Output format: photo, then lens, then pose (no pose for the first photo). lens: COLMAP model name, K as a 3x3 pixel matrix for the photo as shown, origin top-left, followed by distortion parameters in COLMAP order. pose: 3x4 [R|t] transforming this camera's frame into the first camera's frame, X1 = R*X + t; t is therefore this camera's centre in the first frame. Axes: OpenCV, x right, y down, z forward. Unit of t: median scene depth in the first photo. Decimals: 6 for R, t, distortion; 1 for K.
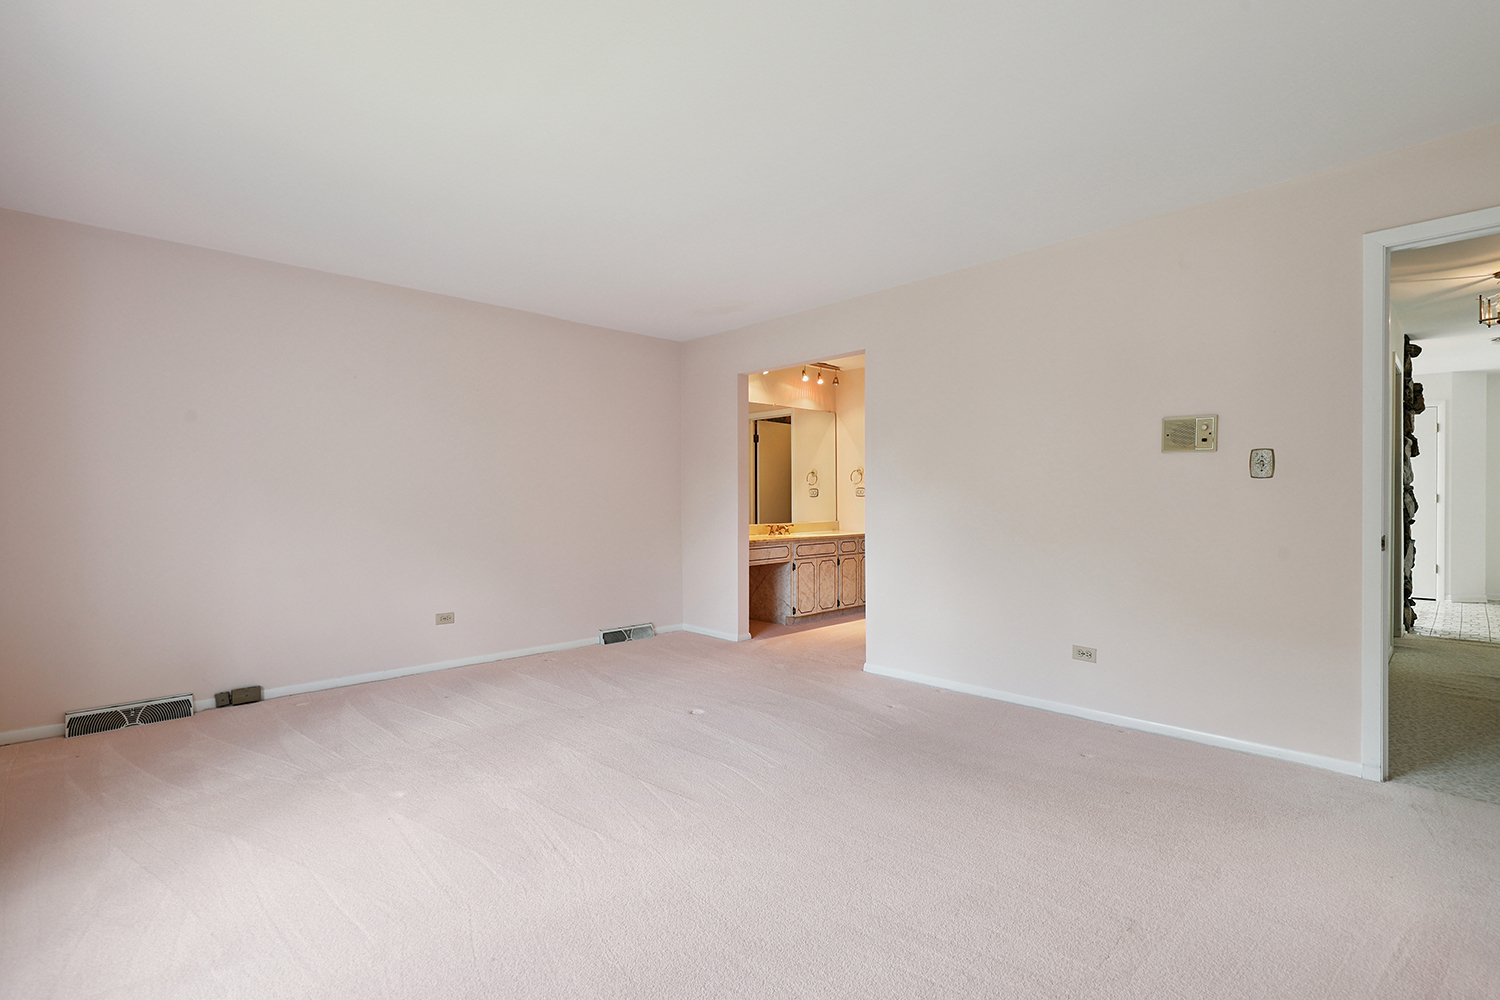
lens RADIAL K [[686.5, 0, 750.7], [0, 686.5, 495.0], [0, 0, 1]] dist [-0.003151, 0.001754]
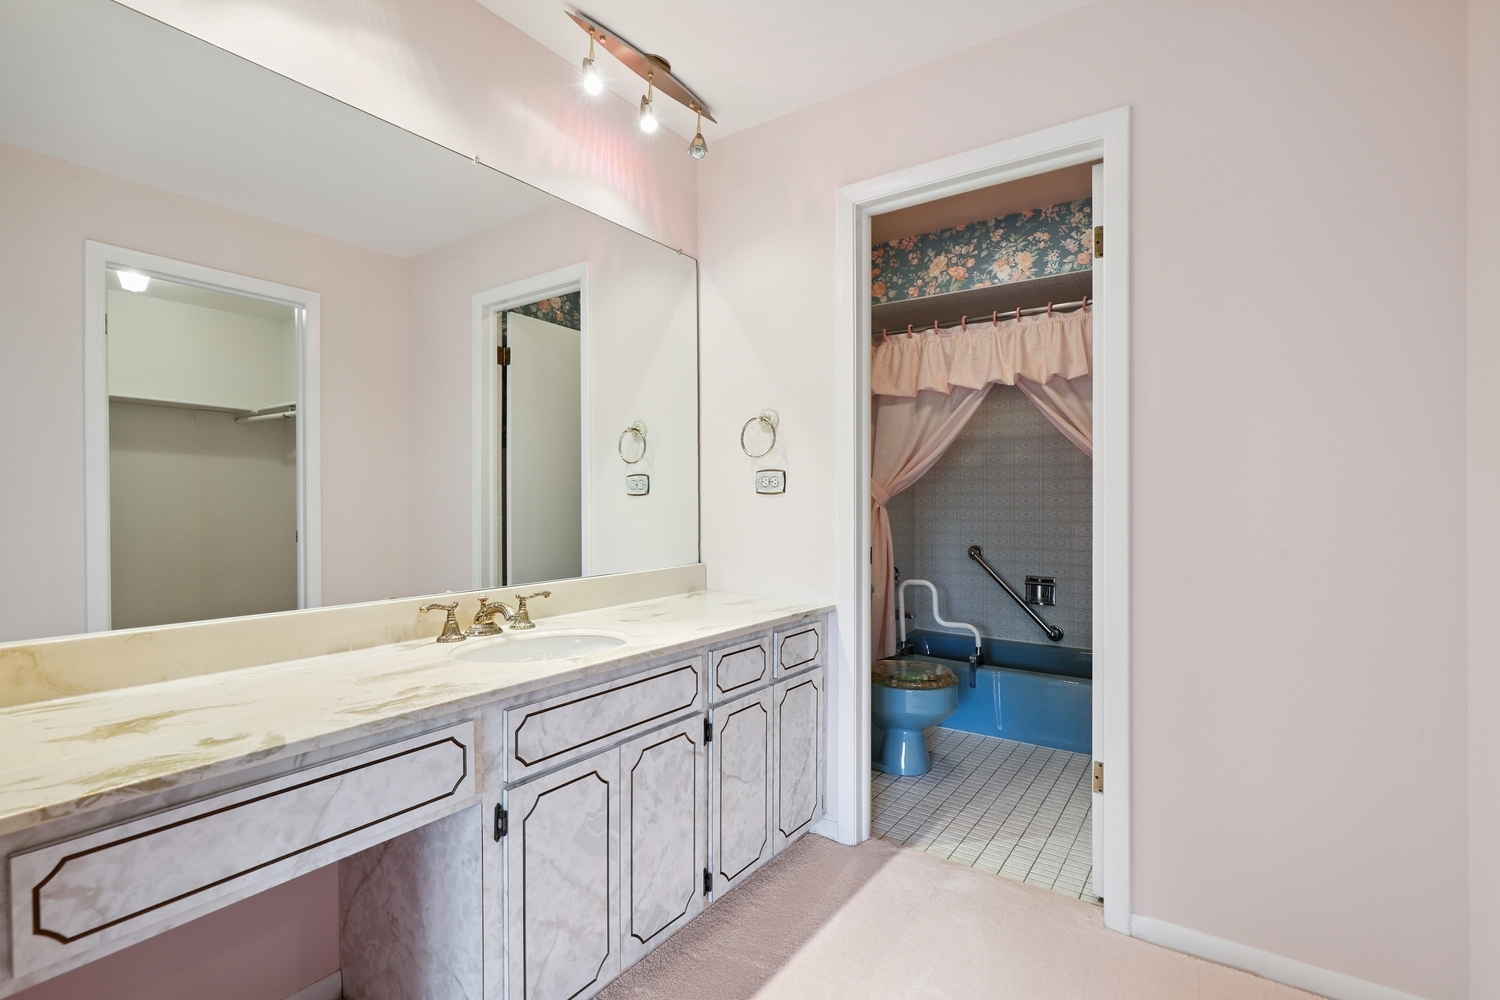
lens RADIAL K [[686.5, 0, 751.3], [0, 686.5, 500.6], [0, 0, 1]] dist [-0.003151, 0.001754]
pose [[0.979809, 0.000981, 0.199936, 0.088688], [-0.000726, 0.999999, -0.001351, 0.006031], [-0.199937, 0.001178, 0.979808, 0.717649]]
